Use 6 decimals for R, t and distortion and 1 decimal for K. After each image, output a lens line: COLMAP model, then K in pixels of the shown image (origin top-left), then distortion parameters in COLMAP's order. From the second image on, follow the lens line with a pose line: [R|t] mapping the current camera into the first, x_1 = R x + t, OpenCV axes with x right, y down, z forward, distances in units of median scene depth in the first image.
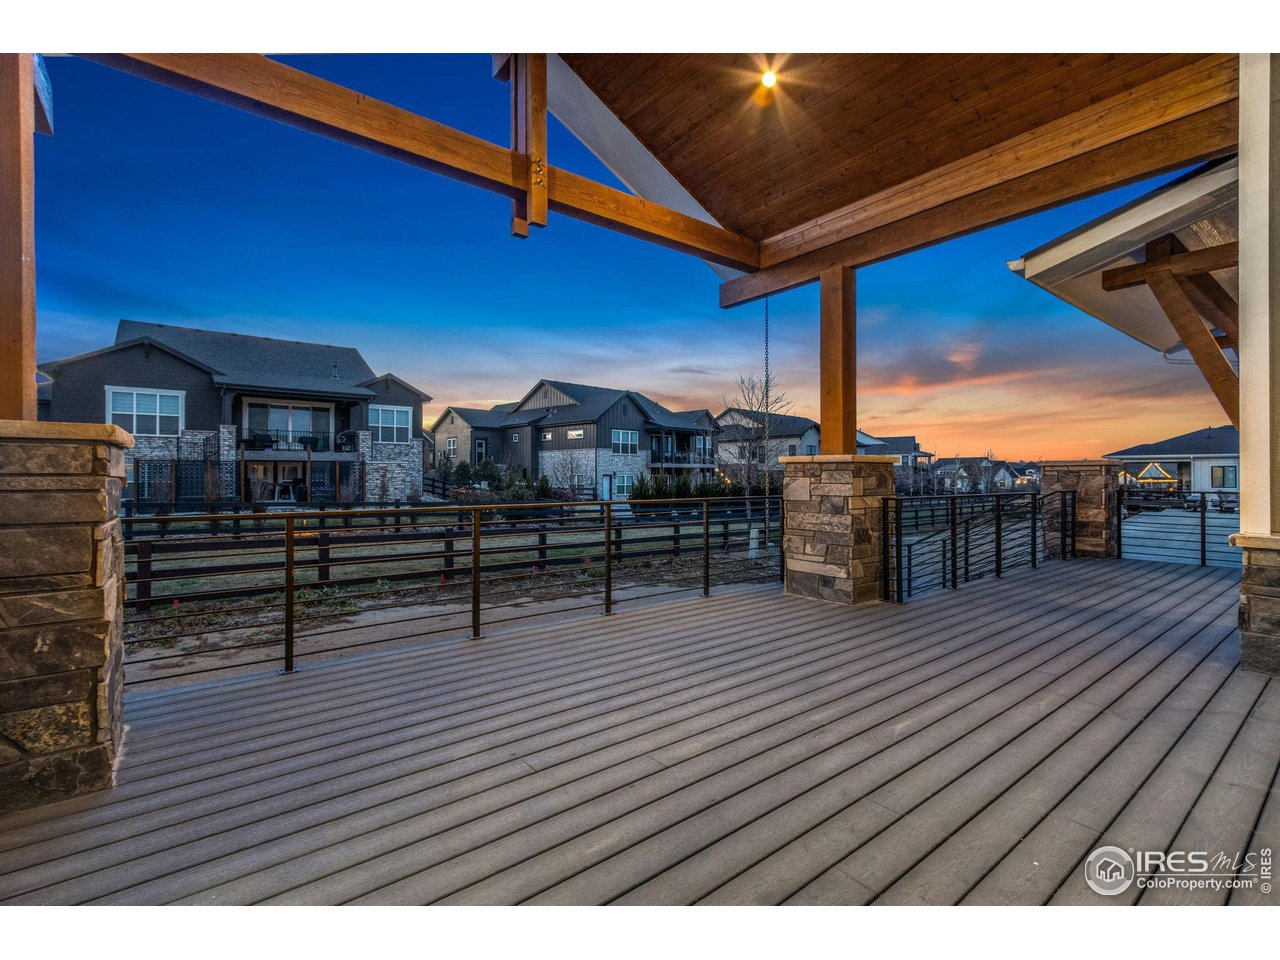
lens RADIAL K [[589.9, 0, 632.4], [0, 589.9, 475.9], [0, 0, 1]] dist [0.001777, -0.000326]
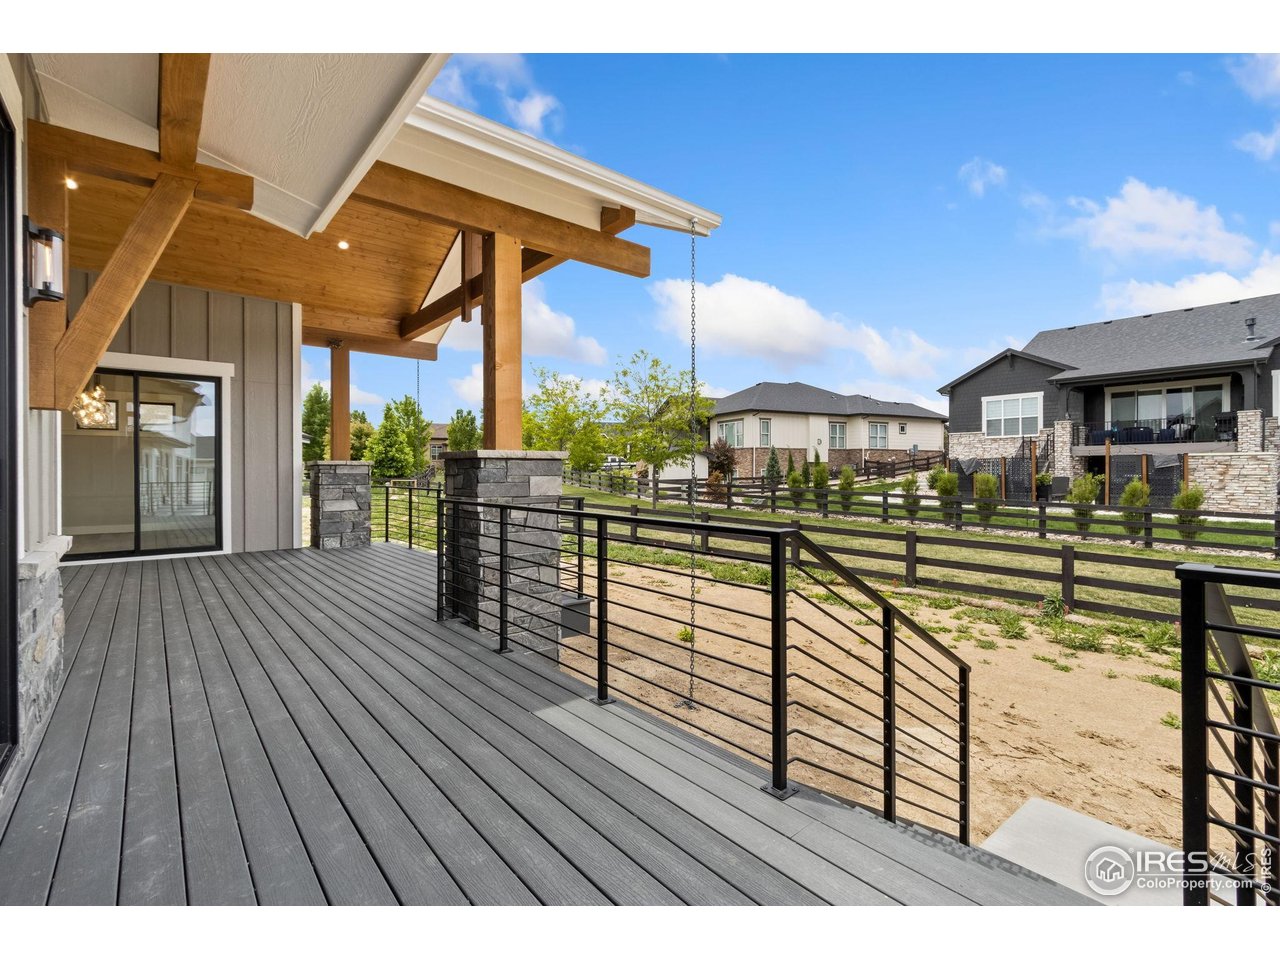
lens RADIAL K [[589.9, 0, 632.4], [0, 589.9, 475.9], [0, 0, 1]] dist [0.001777, -0.000326]
pose [[0.029757, 0.002514, -0.999554, 0.271791], [0.002944, 0.999992, 0.002603, 0.001259], [0.999553, -0.003020, 0.029749, 0.241091]]
